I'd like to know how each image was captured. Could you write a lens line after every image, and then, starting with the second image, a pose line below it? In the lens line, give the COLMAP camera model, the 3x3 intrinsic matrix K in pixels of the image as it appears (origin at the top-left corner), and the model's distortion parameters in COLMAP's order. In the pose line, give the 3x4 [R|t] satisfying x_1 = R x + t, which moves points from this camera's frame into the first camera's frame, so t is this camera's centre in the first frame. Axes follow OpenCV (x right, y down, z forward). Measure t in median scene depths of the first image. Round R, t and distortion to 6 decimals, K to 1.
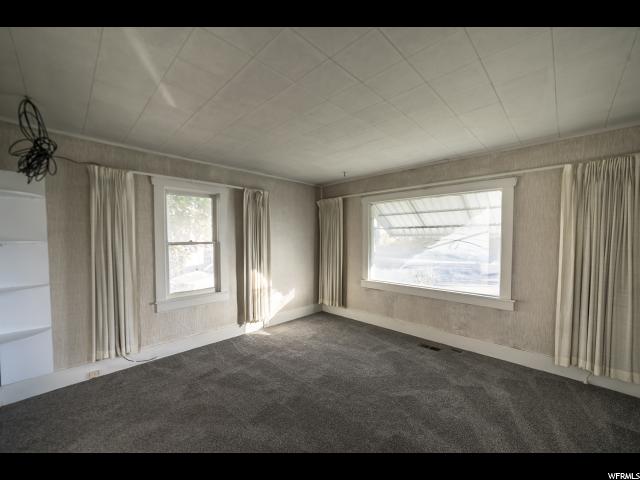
lens RADIAL K [[258.9, 0, 320.2], [0, 258.9, 247.5], [0, 0, 1]] dist [0.000701, 0.000648]
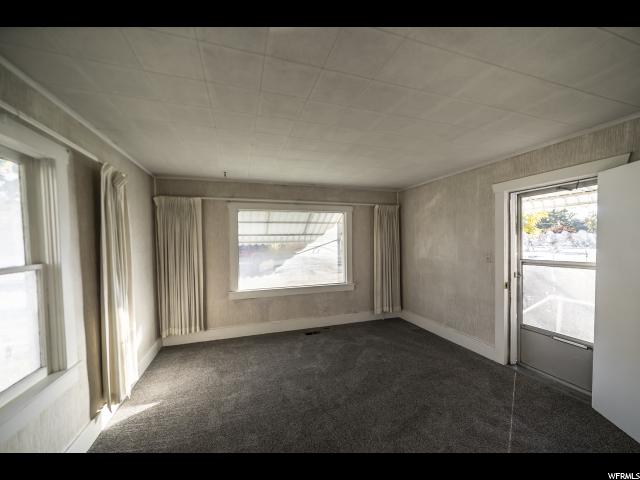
lens RADIAL K [[247.3, 0, 324.5], [0, 247.3, 247.8], [0, 0, 1]] dist [-0.018238, 0.007096]
pose [[0.458155, -0.030463, 0.888350, -0.531685], [0.045168, 0.998919, 0.010960, -0.030922], [-0.887724, 0.035103, 0.459036, 0.351047]]
